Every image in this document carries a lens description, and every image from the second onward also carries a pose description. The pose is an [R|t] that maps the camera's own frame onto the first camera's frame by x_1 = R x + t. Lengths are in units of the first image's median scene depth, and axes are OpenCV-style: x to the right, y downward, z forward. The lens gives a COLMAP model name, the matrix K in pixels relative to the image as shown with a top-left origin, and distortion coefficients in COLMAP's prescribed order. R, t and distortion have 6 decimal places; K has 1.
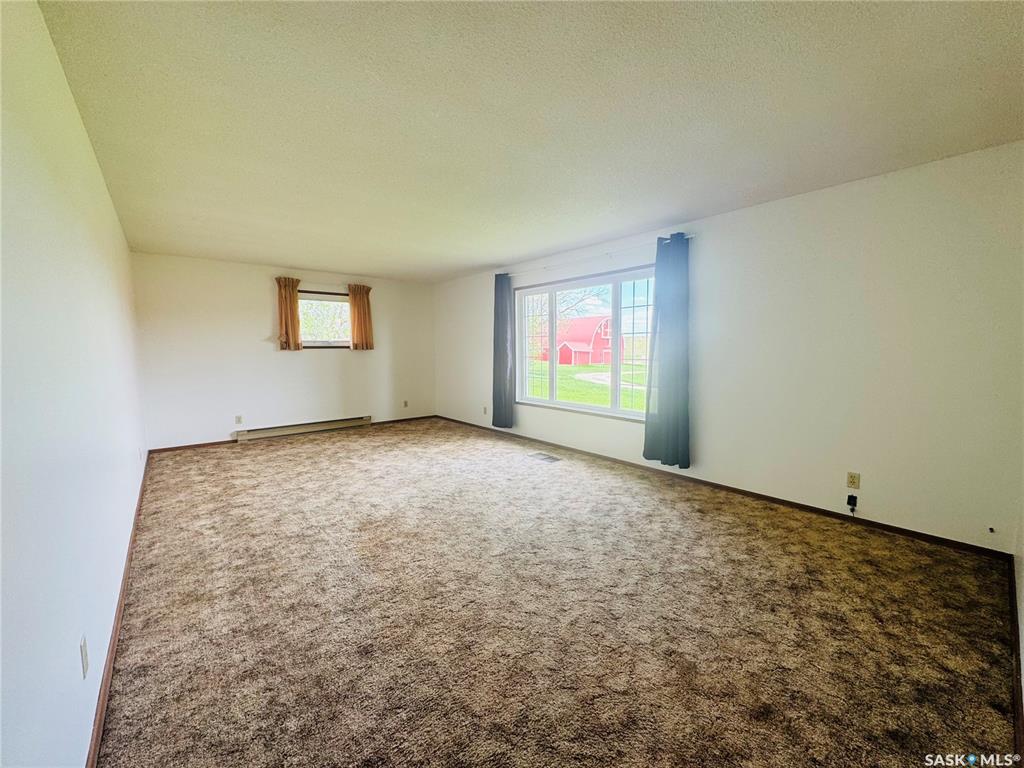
lens RADIAL K [[409.9, 0, 510.5], [0, 409.9, 386.5], [0, 0, 1]] dist [-0.002780, -0.000194]
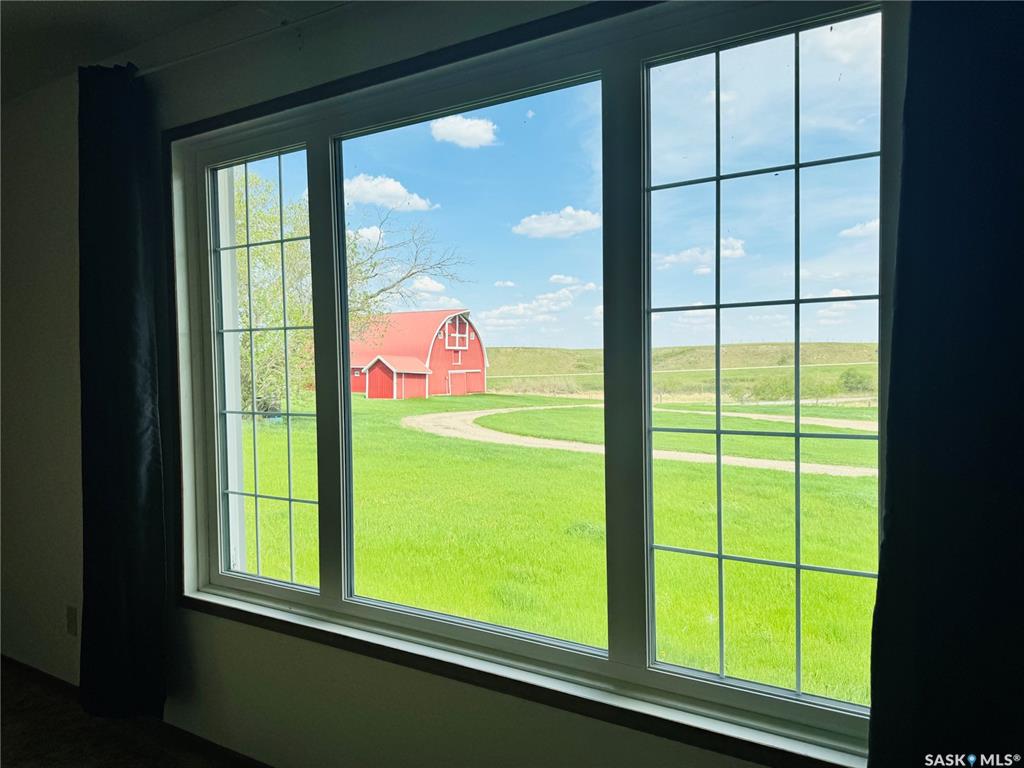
lens RADIAL K [[721.9, 0, 510.1], [0, 721.9, 386.8], [0, 0, 1]] dist [0.006934, 0.000270]
pose [[0.952017, -0.010828, 0.305852, 0.016664], [0.030706, 0.997710, -0.060257, -0.013586], [-0.304500, 0.066757, 0.950170, 0.129629]]
